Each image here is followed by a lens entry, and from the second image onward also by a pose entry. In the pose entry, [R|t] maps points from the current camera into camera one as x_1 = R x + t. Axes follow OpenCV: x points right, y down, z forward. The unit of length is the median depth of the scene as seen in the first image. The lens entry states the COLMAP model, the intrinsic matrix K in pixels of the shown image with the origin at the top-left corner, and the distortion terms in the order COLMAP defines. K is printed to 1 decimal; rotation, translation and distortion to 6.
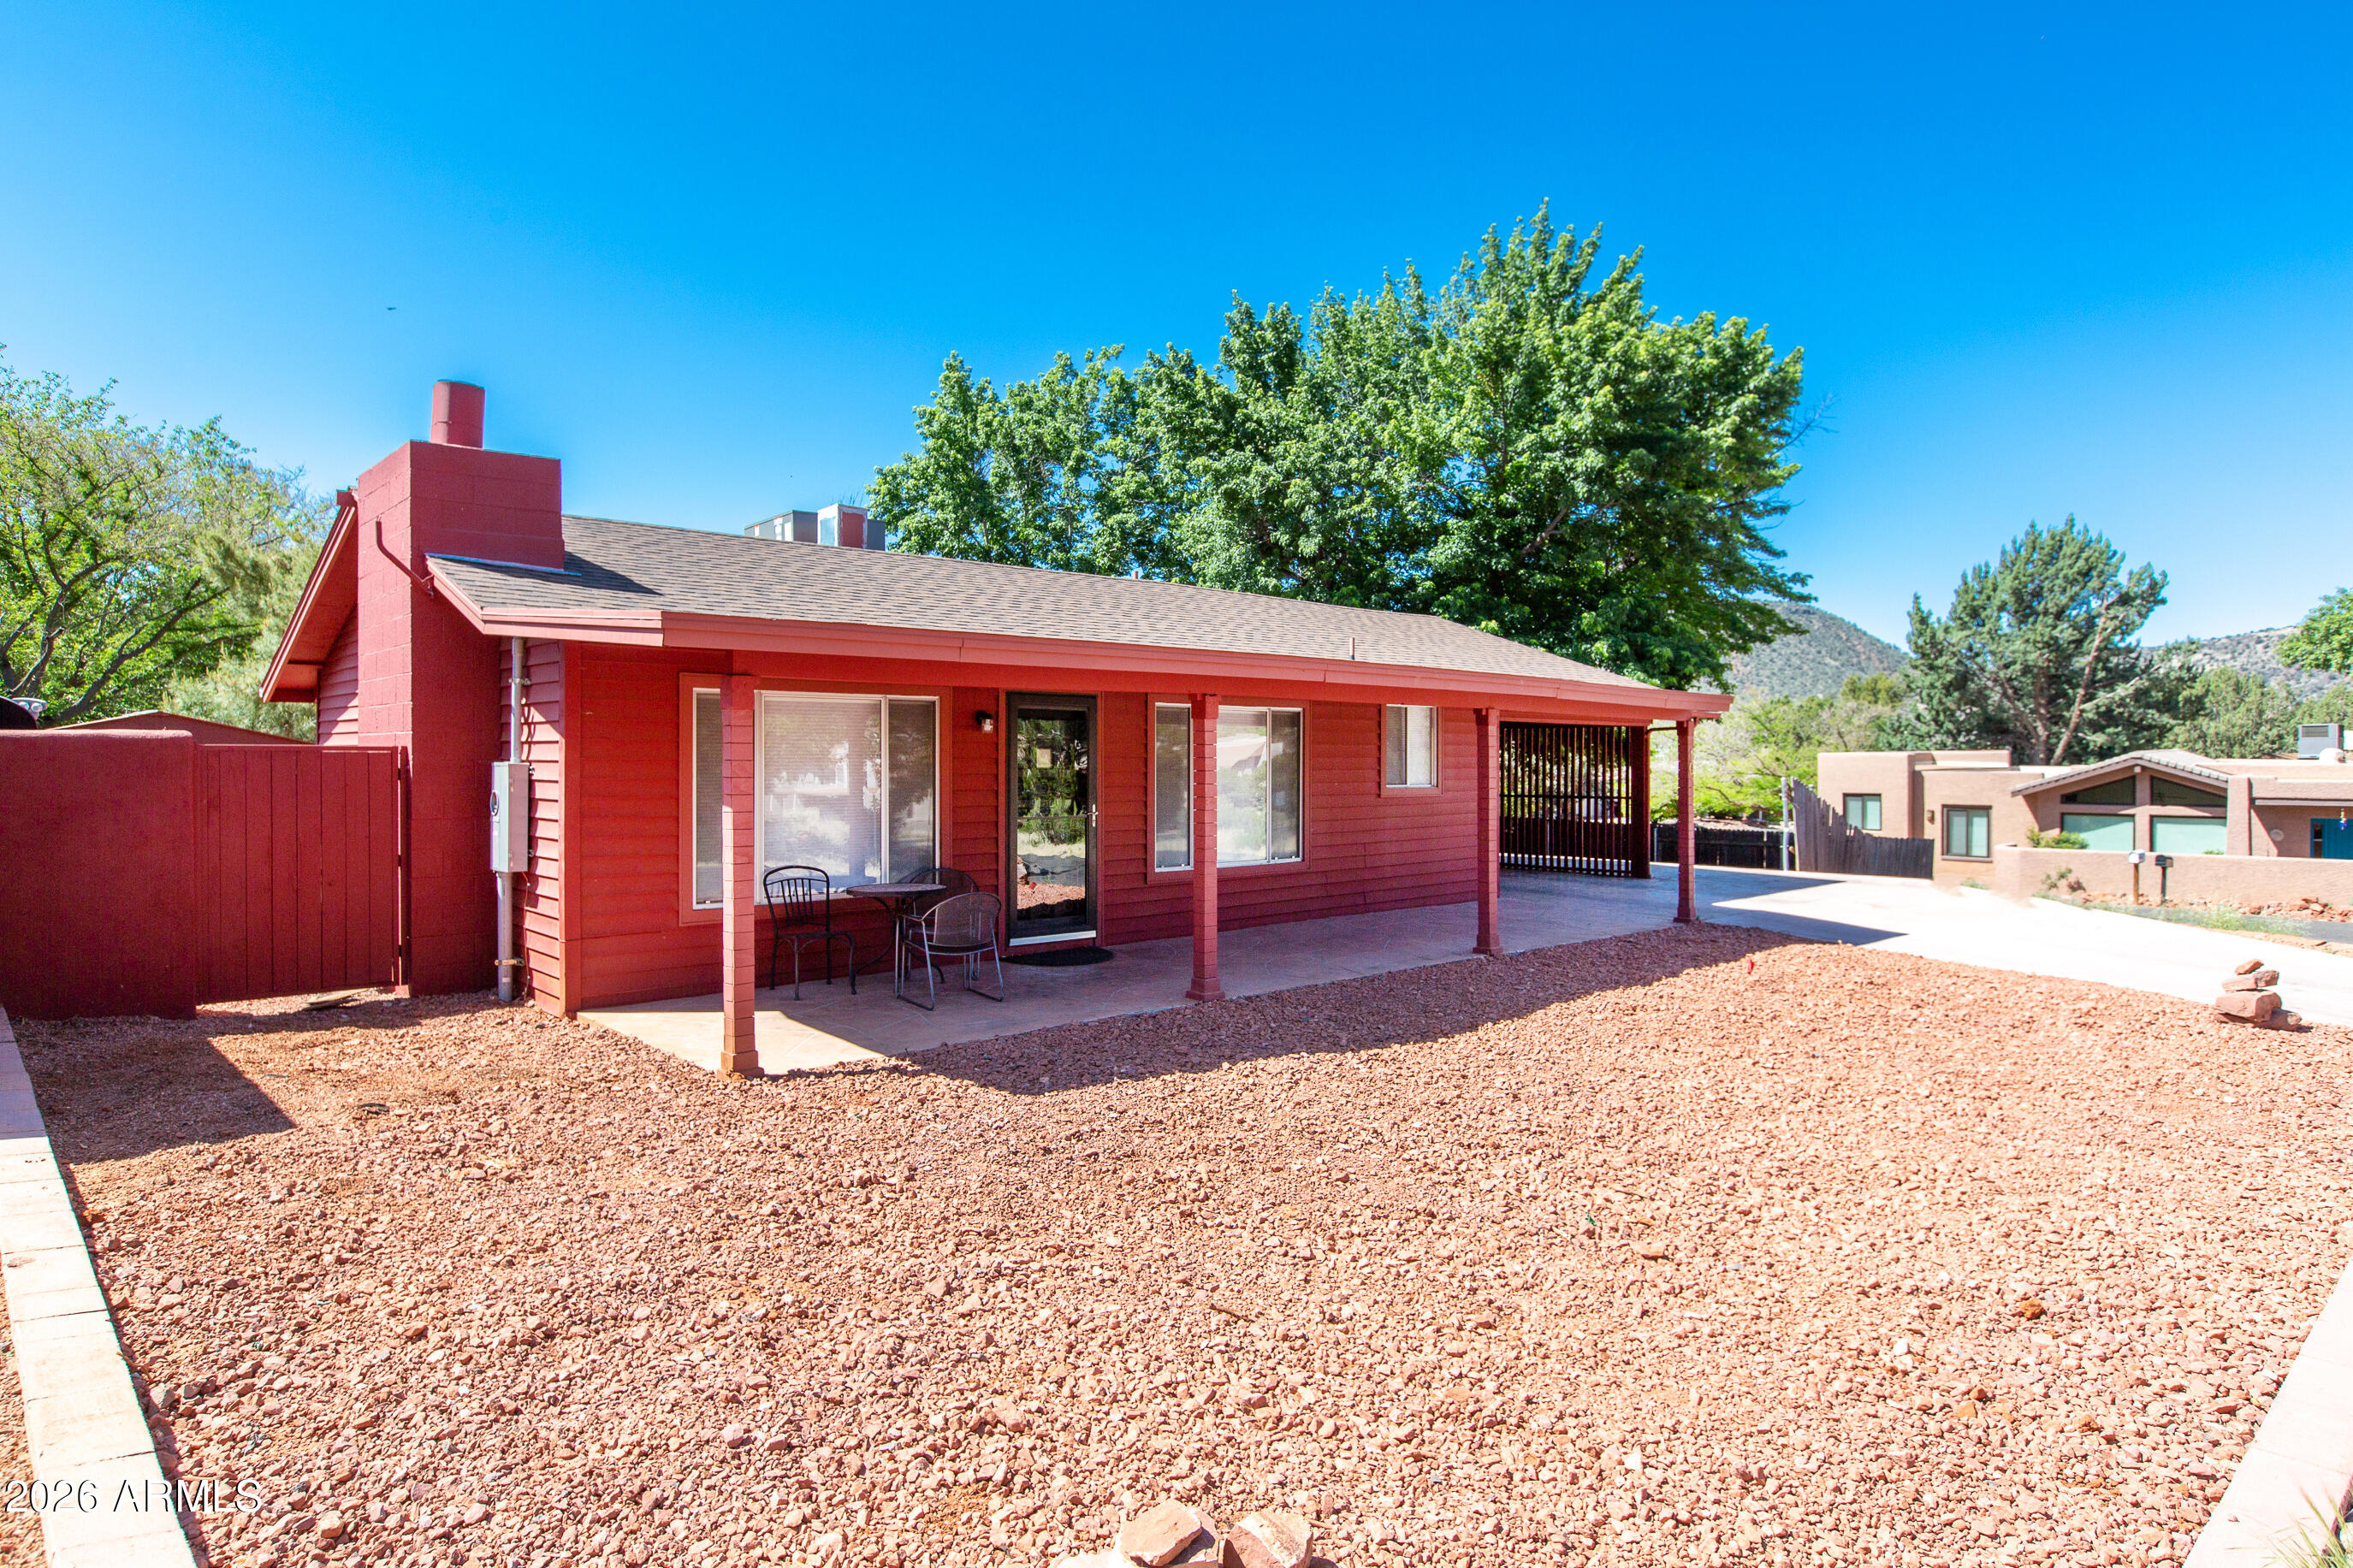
lens RADIAL K [[1358.1, 0, 1161.5], [0, 1358.1, 782.1], [0, 0, 1]] dist [-0.001169, -0.001073]
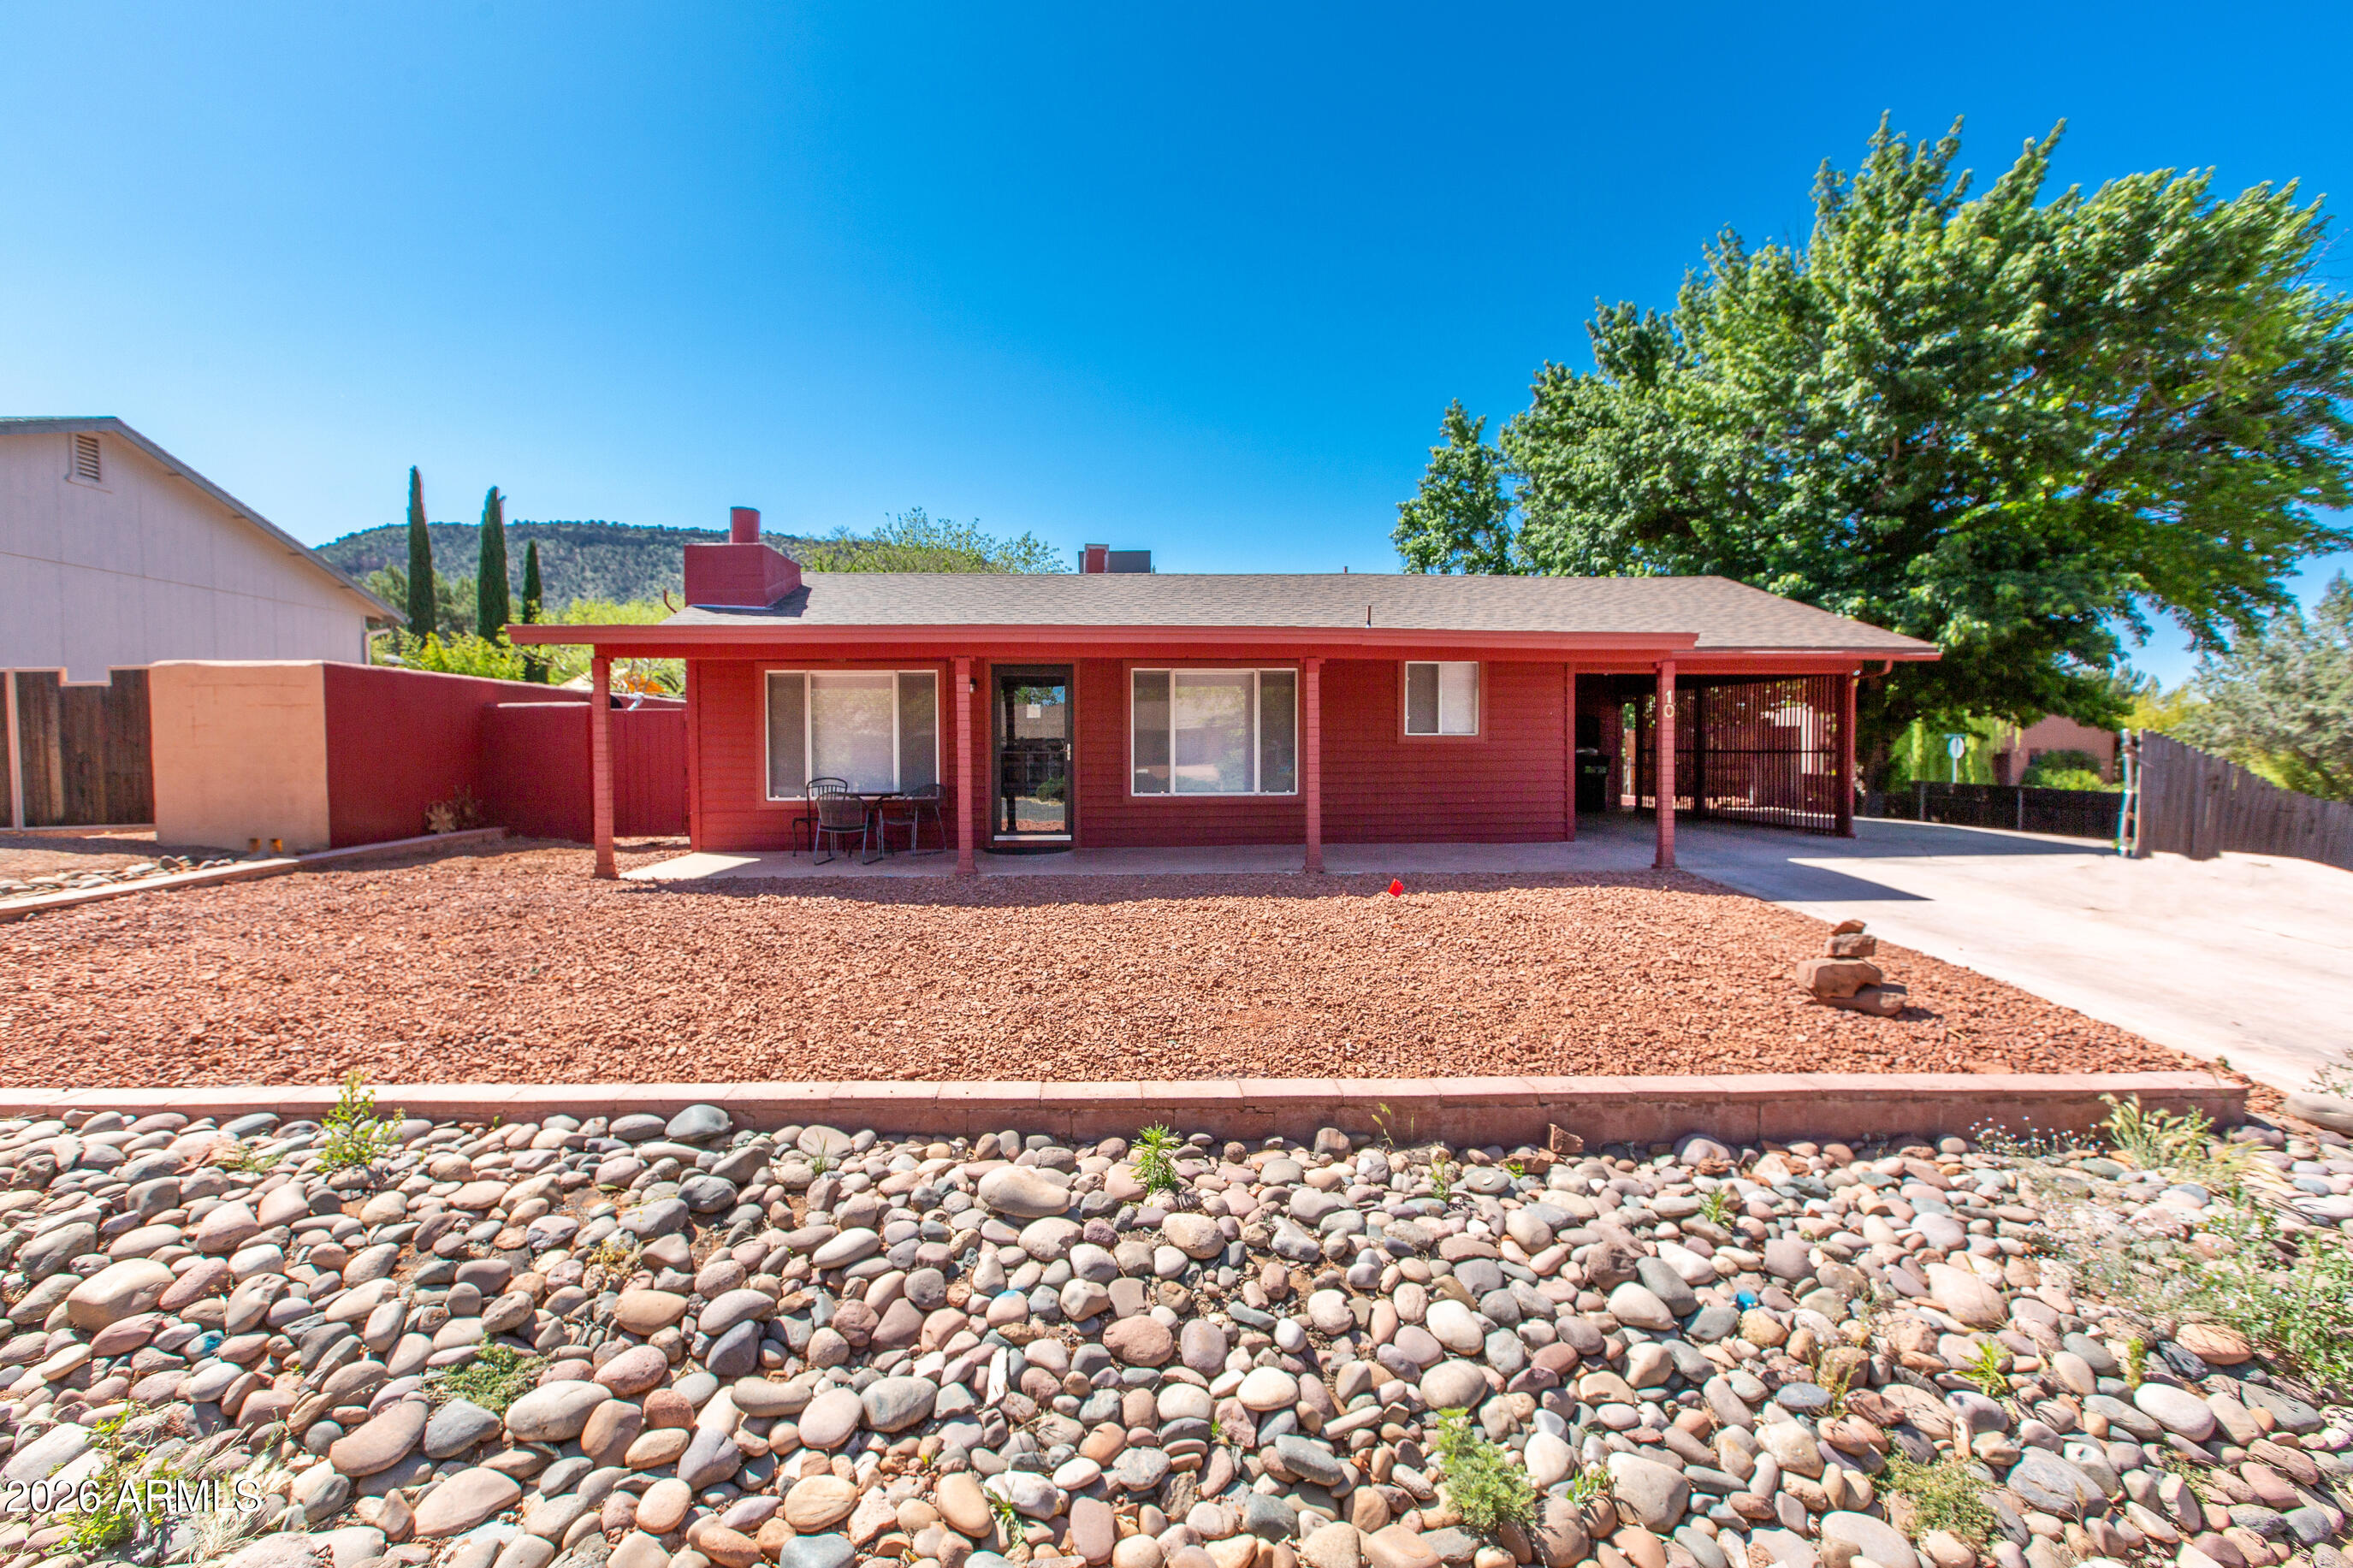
lens RADIAL K [[1050.6, 0, 1184.2], [0, 1050.6, 824.5], [0, 0, 1]] dist [0.001509, 0.001092]
pose [[0.782518, 0.043268, -0.621123, 0.422217], [-0.006907, 0.998124, 0.060828, 0.019900], [0.622590, -0.043308, 0.781349, 0.137262]]
